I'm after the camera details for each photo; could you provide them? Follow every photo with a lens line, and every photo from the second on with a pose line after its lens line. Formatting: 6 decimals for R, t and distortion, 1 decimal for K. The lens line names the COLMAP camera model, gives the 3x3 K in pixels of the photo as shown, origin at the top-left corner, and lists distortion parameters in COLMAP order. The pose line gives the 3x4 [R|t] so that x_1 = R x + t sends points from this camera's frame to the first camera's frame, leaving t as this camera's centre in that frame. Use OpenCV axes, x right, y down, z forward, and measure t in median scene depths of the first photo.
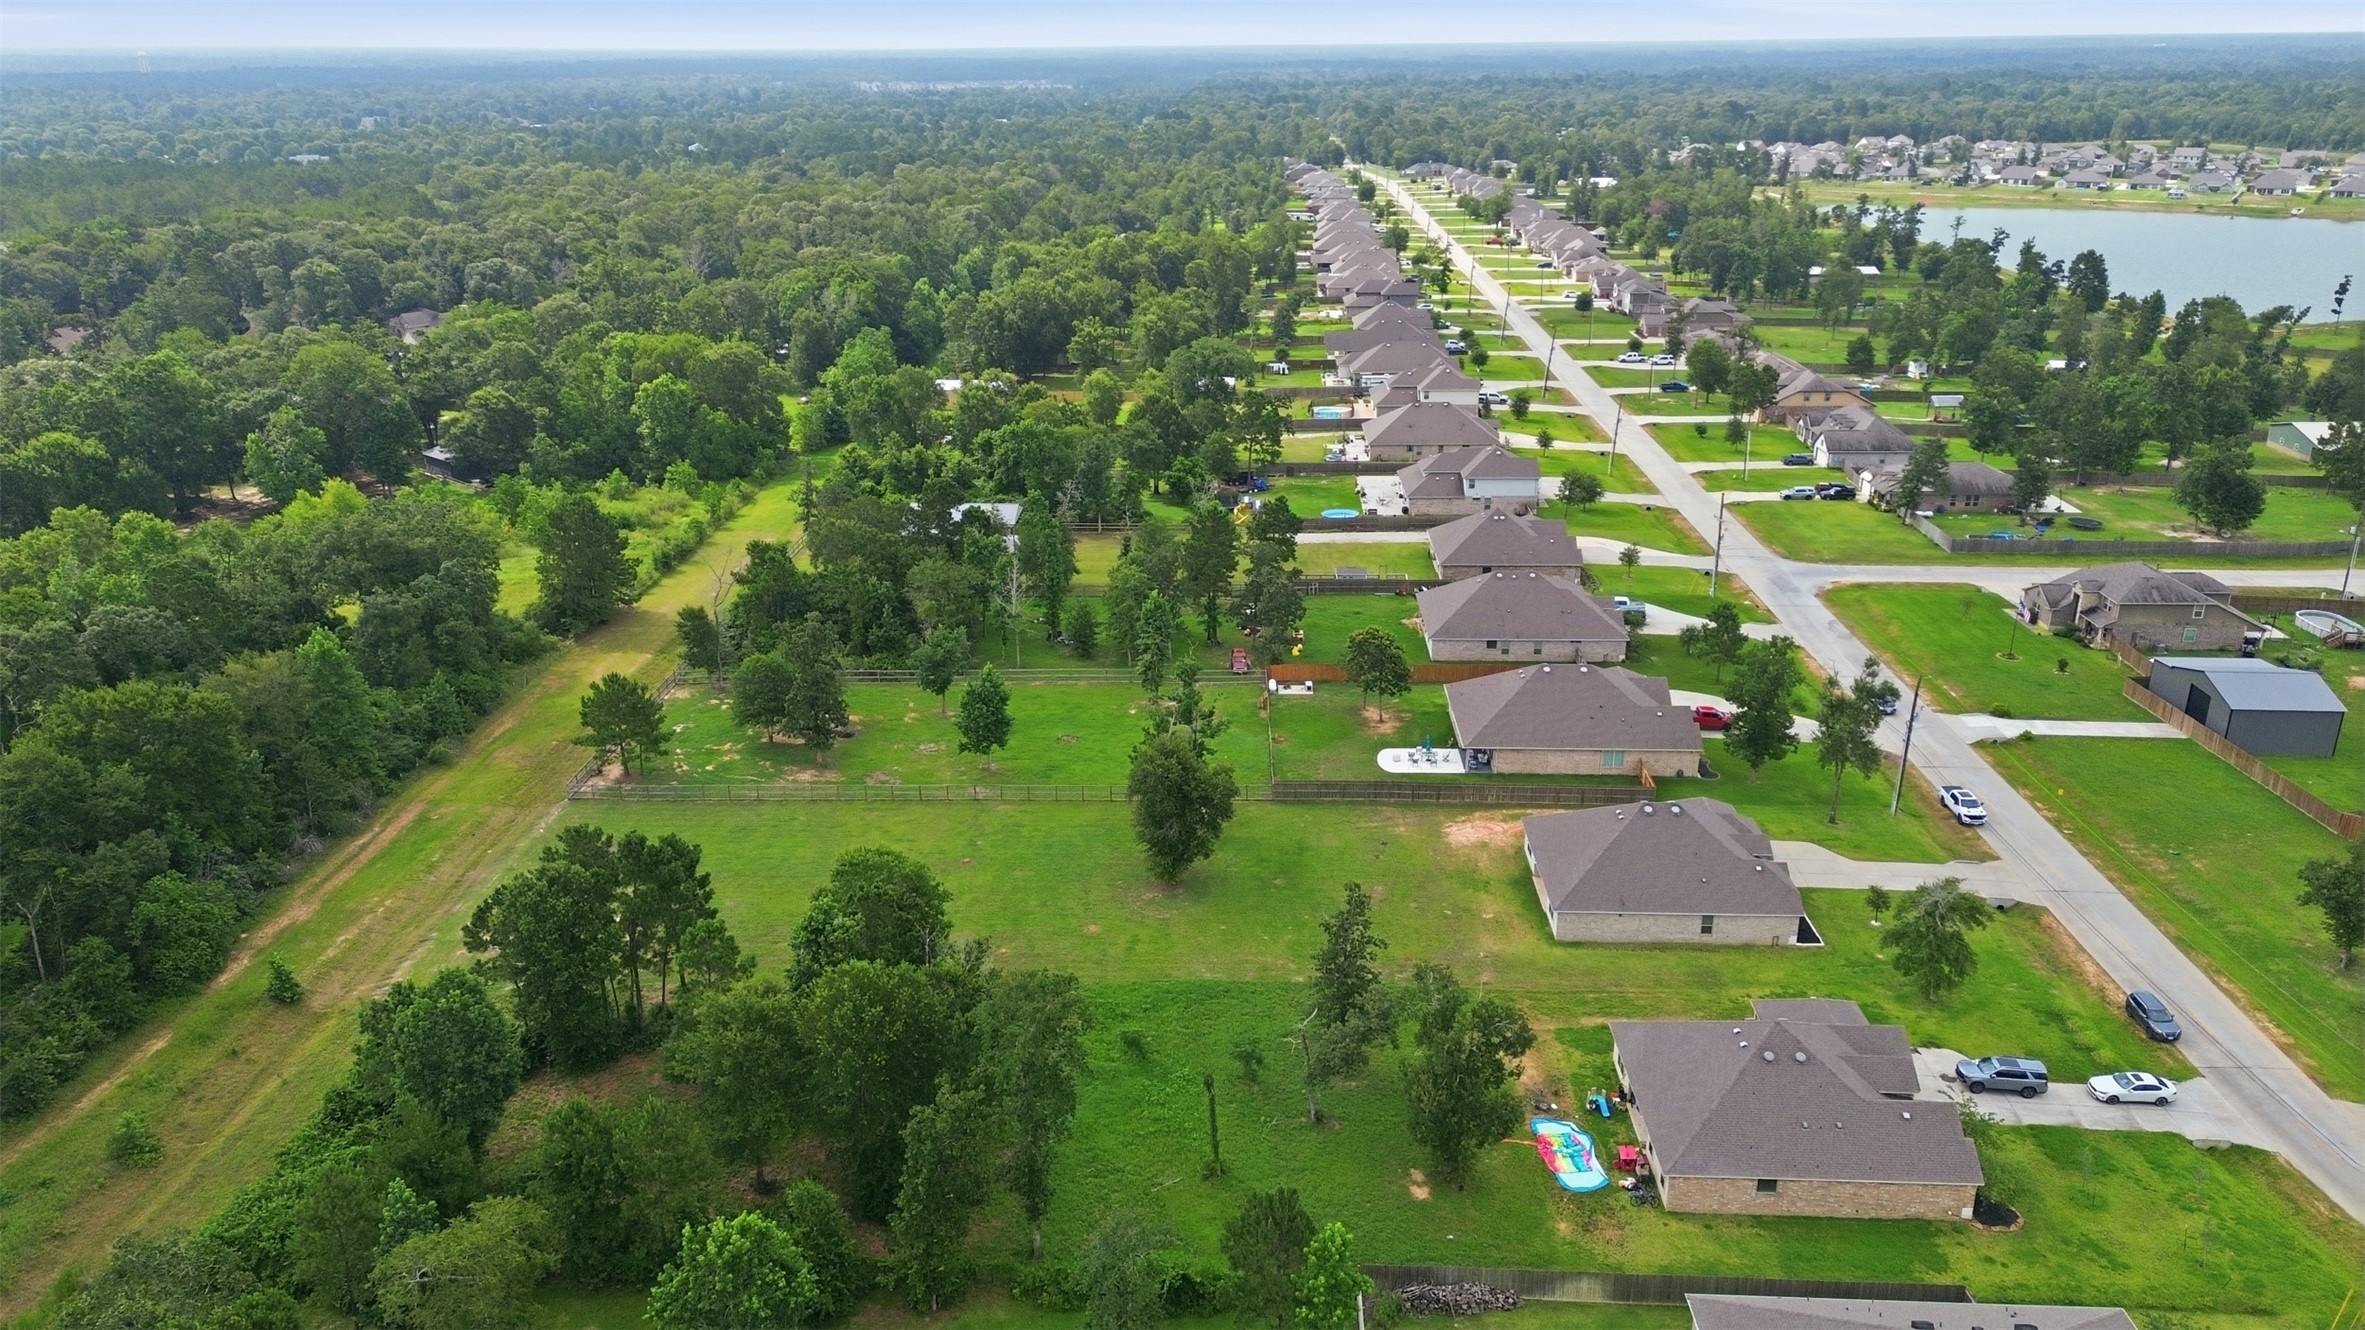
lens RADIAL K [[1652.3, 0, 1182.5], [0, 1652.3, 665.0], [0, 0, 1]] dist [0.063148, -0.078224]
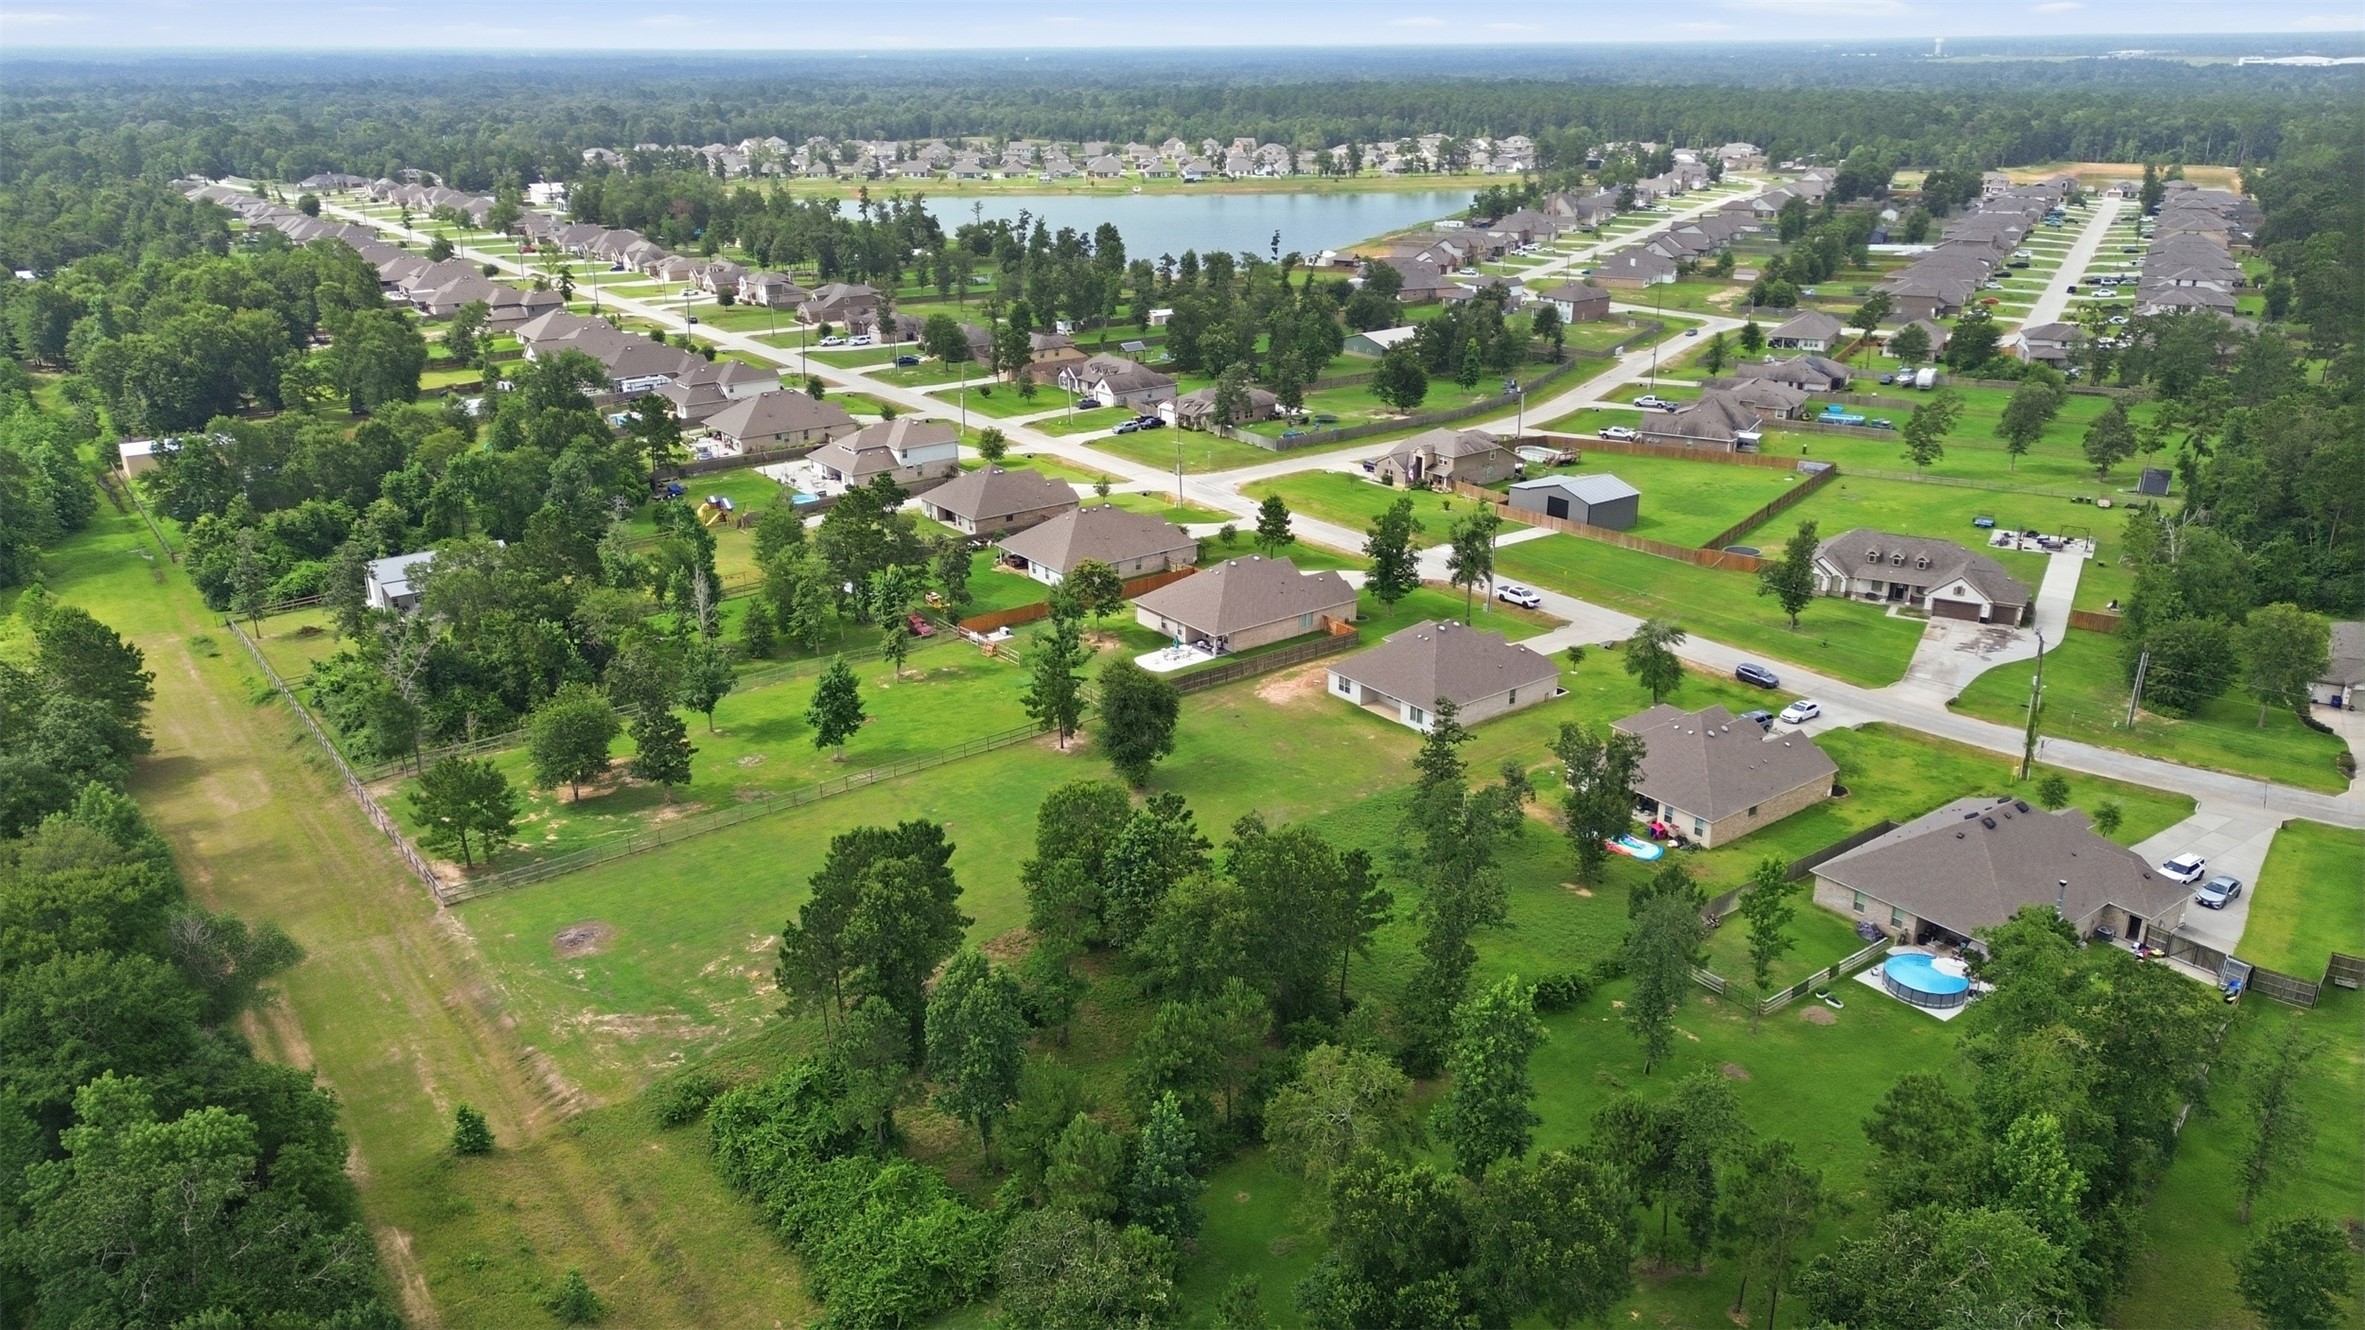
lens RADIAL K [[1652.3, 0, 1182.5], [0, 1652.3, 665.0], [0, 0, 1]] dist [0.063148, -0.078224]
pose [[0.770256, -0.216375, 0.599906, -0.348961], [0.218854, 0.973241, 0.070030, -0.011173], [-0.599006, 0.077351, 0.797000, 0.042804]]
